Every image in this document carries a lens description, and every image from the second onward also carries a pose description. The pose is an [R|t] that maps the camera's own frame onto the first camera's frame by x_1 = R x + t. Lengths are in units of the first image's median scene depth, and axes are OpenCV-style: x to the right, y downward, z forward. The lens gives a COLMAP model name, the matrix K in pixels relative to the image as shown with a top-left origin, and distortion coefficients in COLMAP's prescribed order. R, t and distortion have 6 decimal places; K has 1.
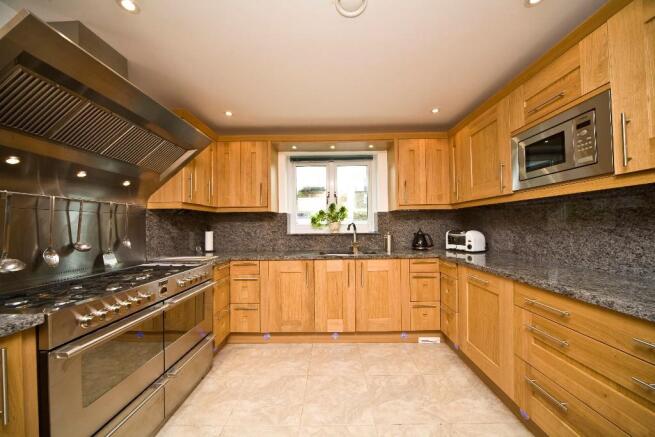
lens RADIAL K [[232.0, 0, 327.7], [0, 232.0, 223.8], [0, 0, 1]] dist [-0.001317, 0.000007]
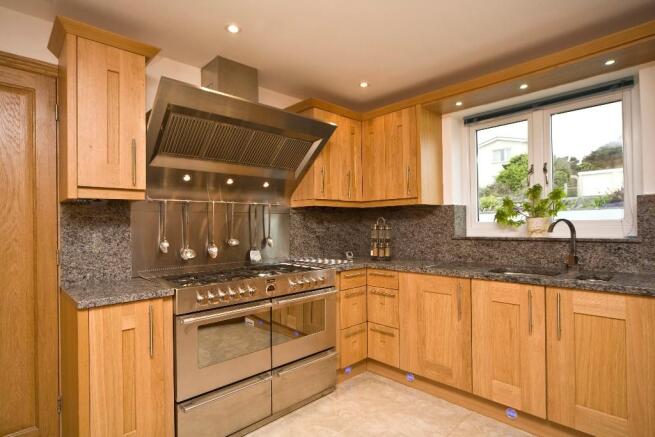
lens RADIAL K [[339.0, 0, 325.1], [0, 339.0, 222.6], [0, 0, 1]] dist [0.007789, 0.001121]
pose [[0.708171, -0.002931, -0.706035, 0.304976], [0.007507, 0.999966, 0.003379, -0.002875], [0.706001, -0.007693, 0.708169, 0.068394]]
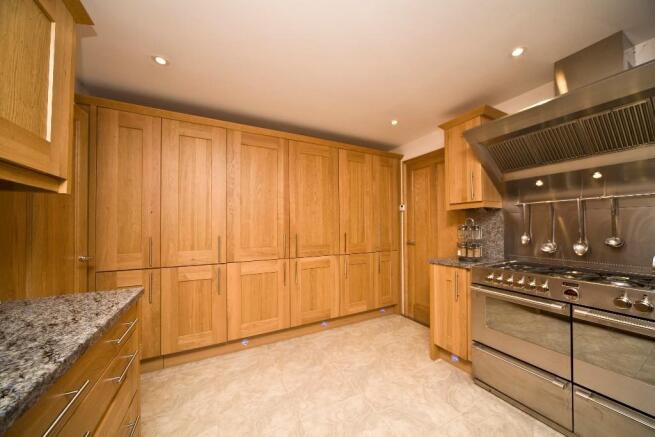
lens RADIAL K [[232.0, 0, 325.3], [0, 232.0, 220.4], [0, 0, 1]] dist [-0.001317, 0.000007]
pose [[-0.880473, 0.004279, -0.474077, 0.351741], [0.017786, 0.999553, -0.024010, 0.002046], [0.473763, -0.029572, -0.880156, 0.808820]]
